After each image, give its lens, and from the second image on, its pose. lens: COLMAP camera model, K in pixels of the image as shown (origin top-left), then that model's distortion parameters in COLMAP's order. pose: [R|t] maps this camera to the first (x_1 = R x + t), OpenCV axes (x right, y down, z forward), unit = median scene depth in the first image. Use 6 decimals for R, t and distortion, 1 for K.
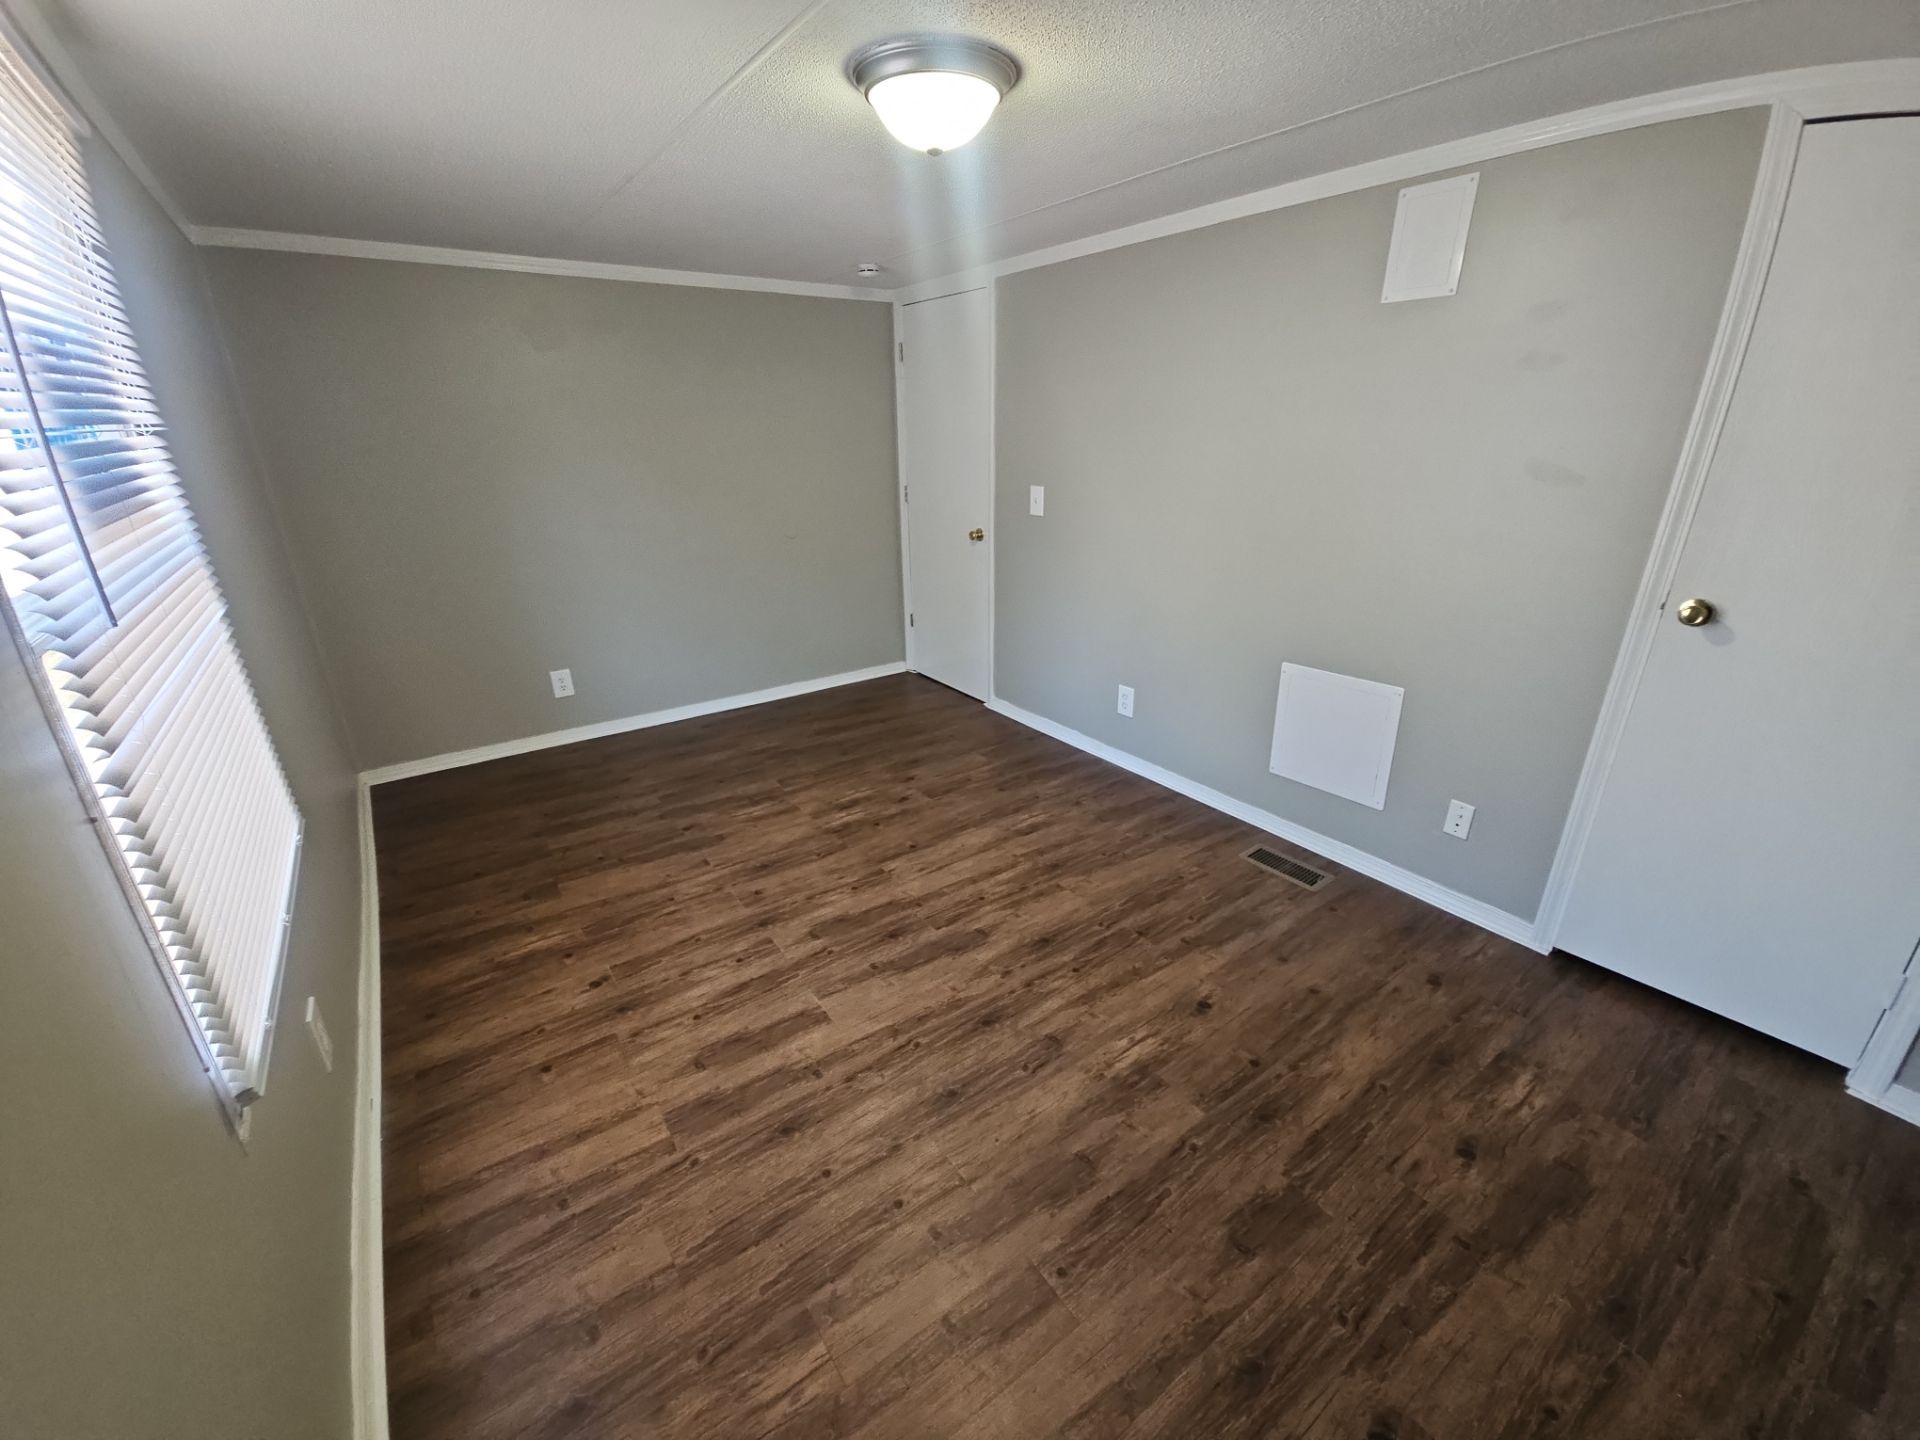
lens RADIAL K [[794.4, 0, 963.4], [0, 794.4, 717.3], [0, 0, 1]] dist [0.000088, -0.000267]
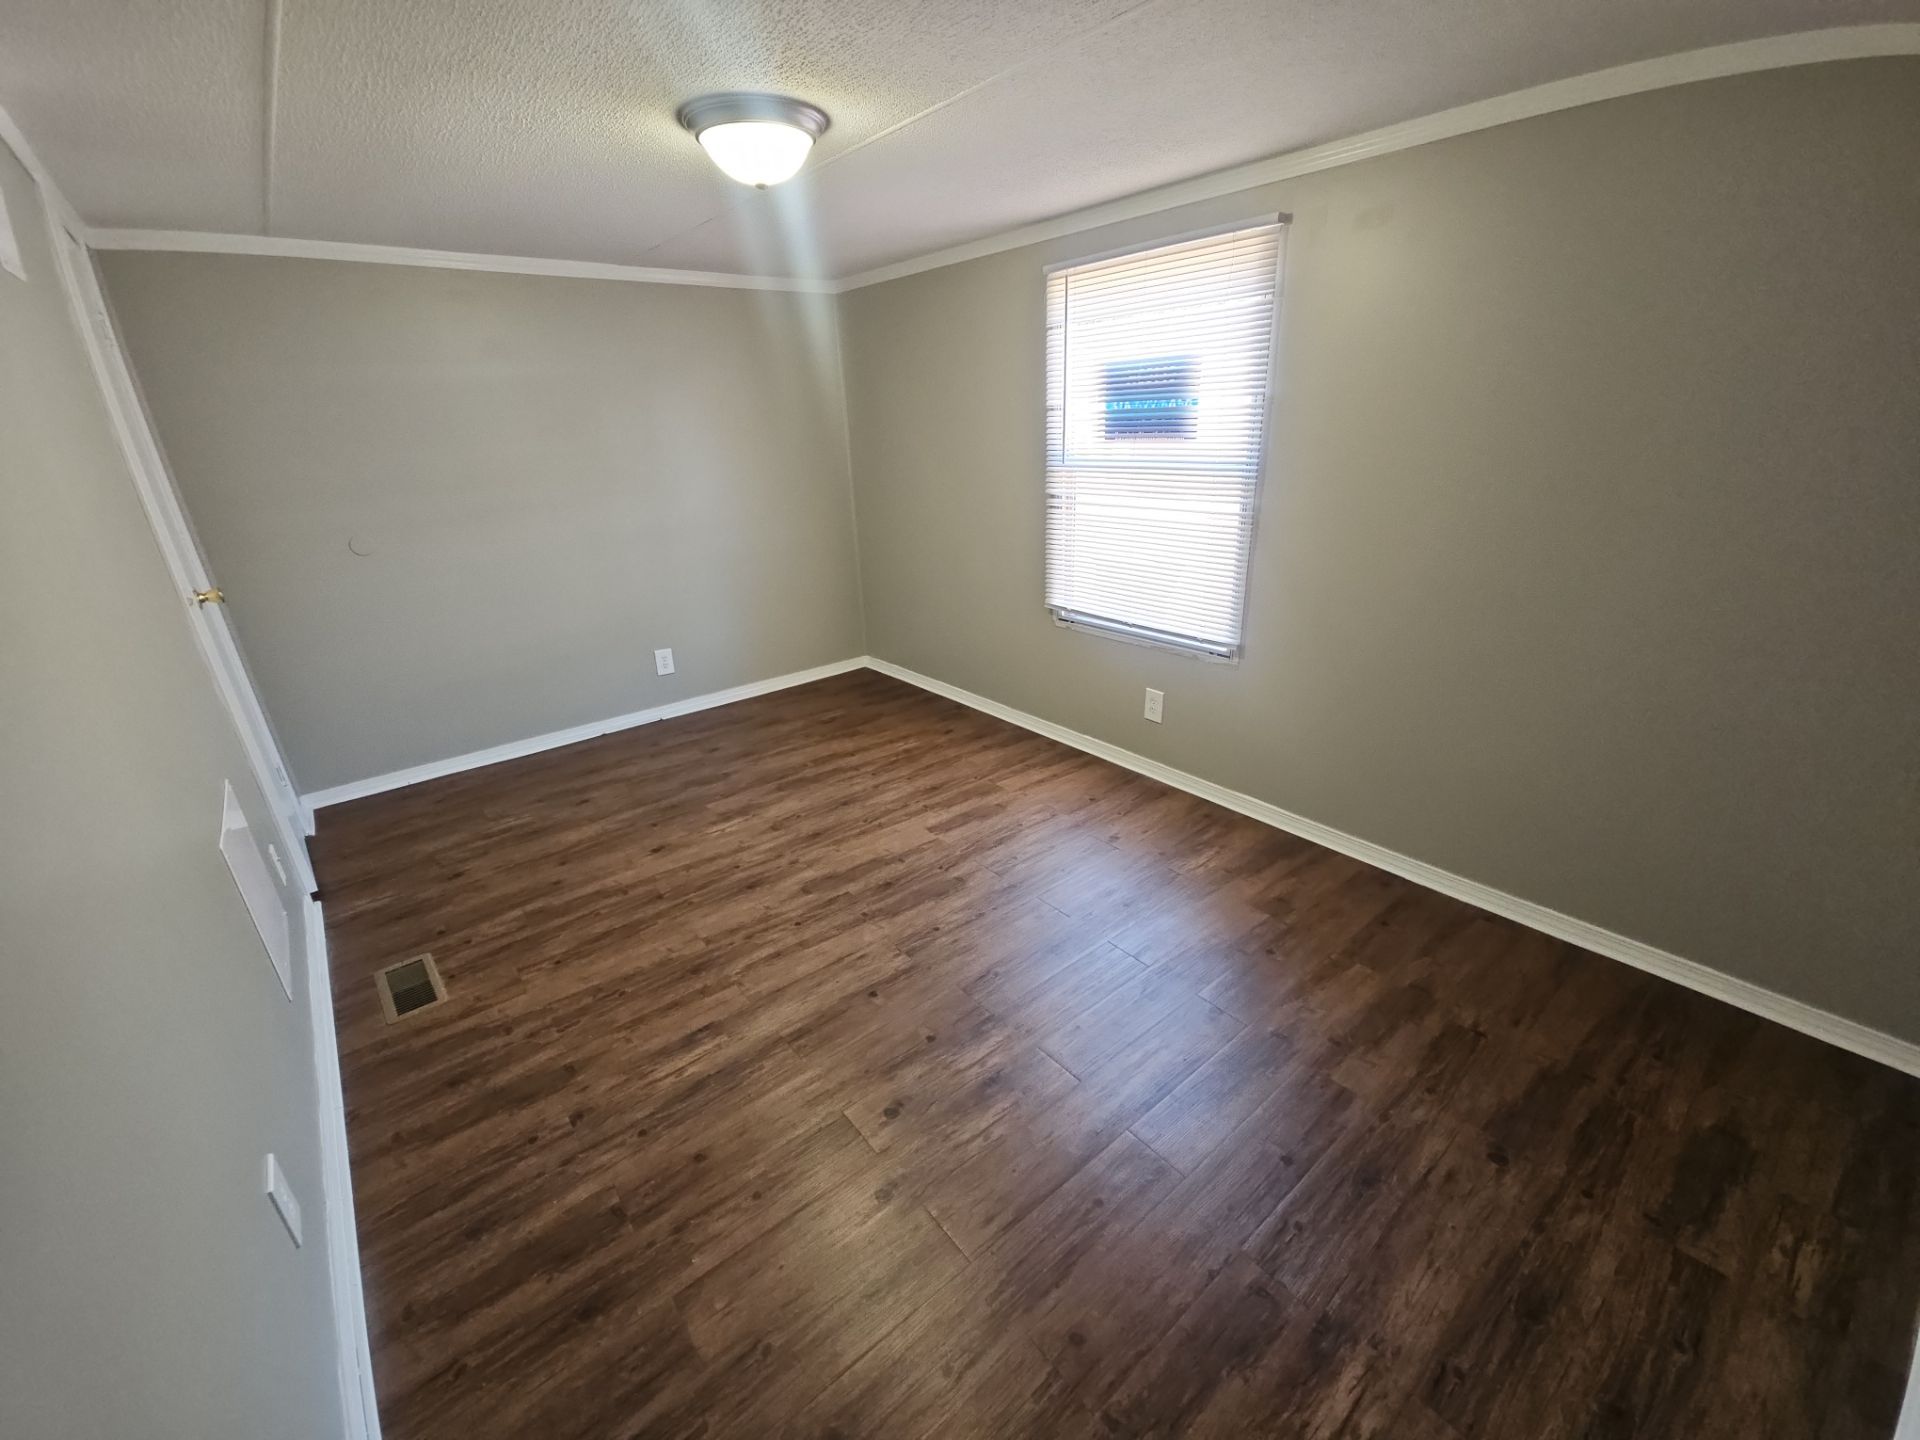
lens RADIAL K [[794.4, 0, 959.5], [0, 794.4, 733.5], [0, 0, 1]] dist [0.000088, -0.000267]
pose [[-0.997292, 0.061663, -0.040091, -0.158373], [0.018251, 0.735509, 0.677269, -0.628672], [0.071250, 0.674703, -0.734642, 1.700239]]
